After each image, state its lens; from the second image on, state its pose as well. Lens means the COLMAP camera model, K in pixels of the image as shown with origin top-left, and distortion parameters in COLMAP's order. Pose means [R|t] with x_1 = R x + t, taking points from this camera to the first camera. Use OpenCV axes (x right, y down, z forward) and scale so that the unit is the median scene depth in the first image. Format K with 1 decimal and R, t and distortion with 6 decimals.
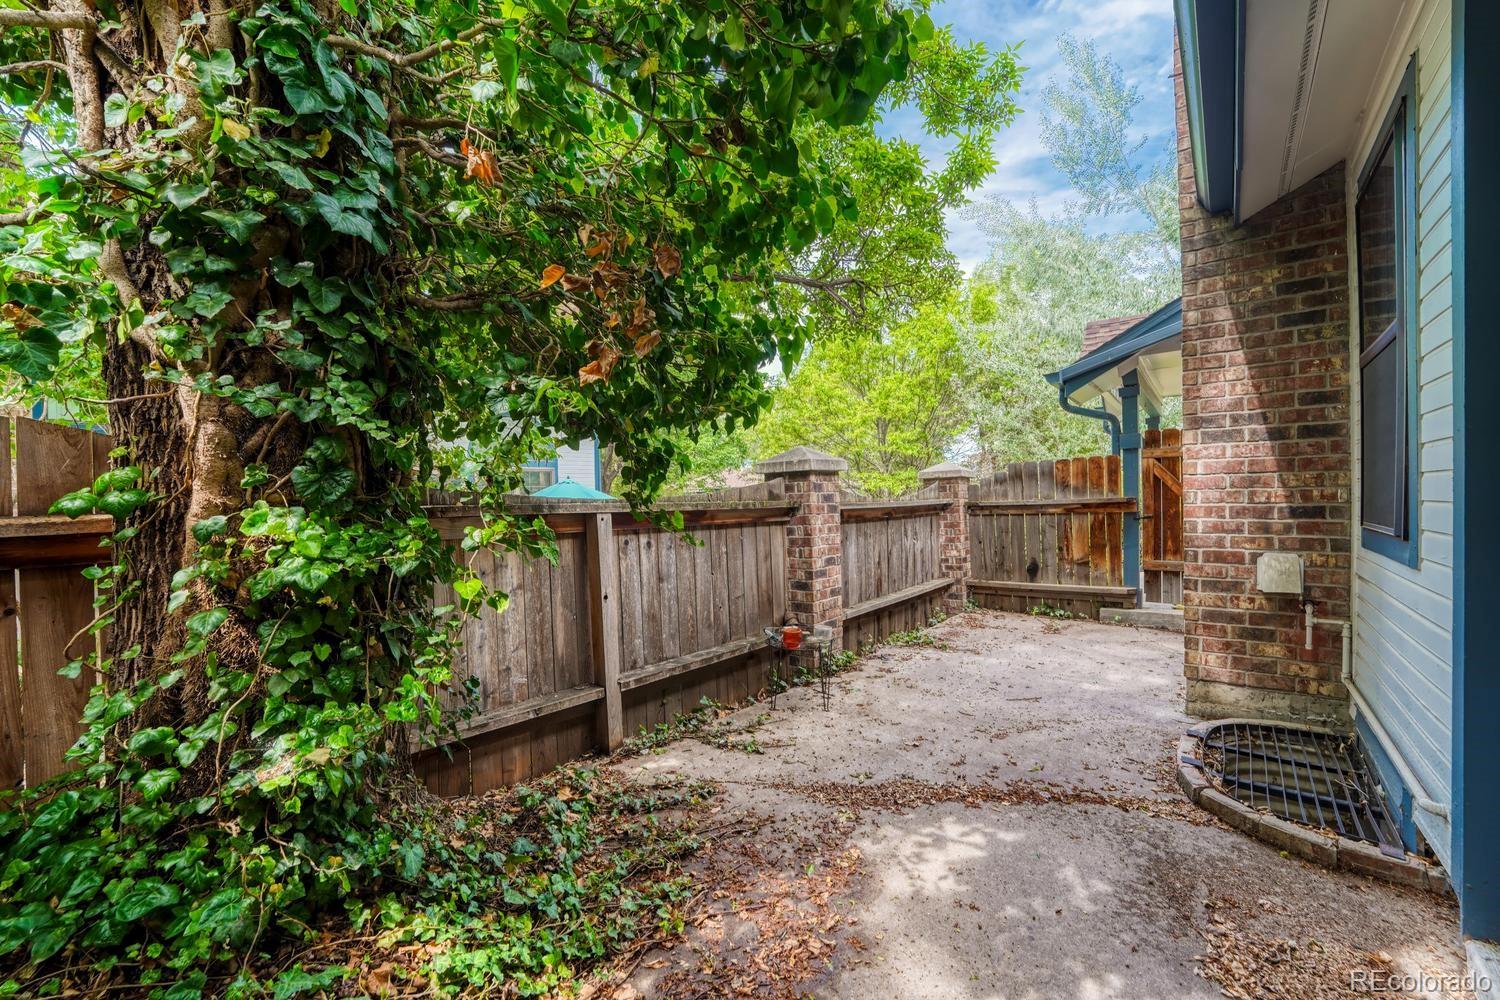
lens RADIAL K [[630.2, 0, 752.7], [0, 630.2, 501.4], [0, 0, 1]] dist [-0.000767, -0.000022]
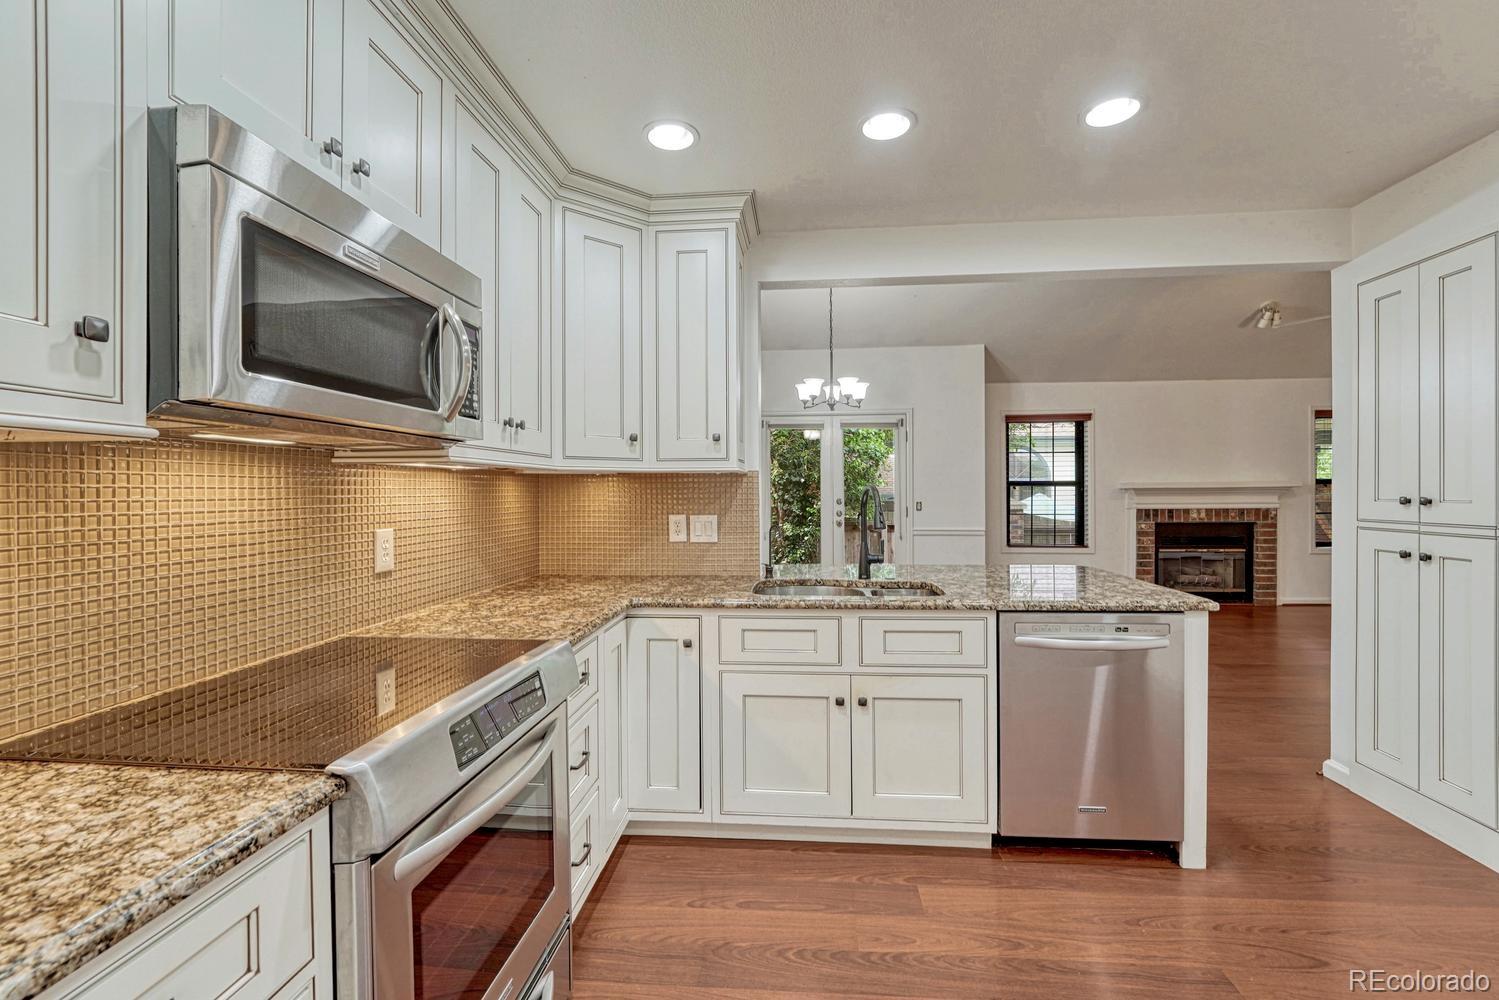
lens RADIAL K [[622.4, 0, 749.5], [0, 622.4, 492.1], [0, 0, 1]] dist [-0.010748, 0.000298]
pose [[0.508815, 0.014182, -0.860759, 2.238526], [-0.006682, 0.999899, 0.012525, -0.193484], [0.860850, -0.000621, 0.508859, -1.275998]]
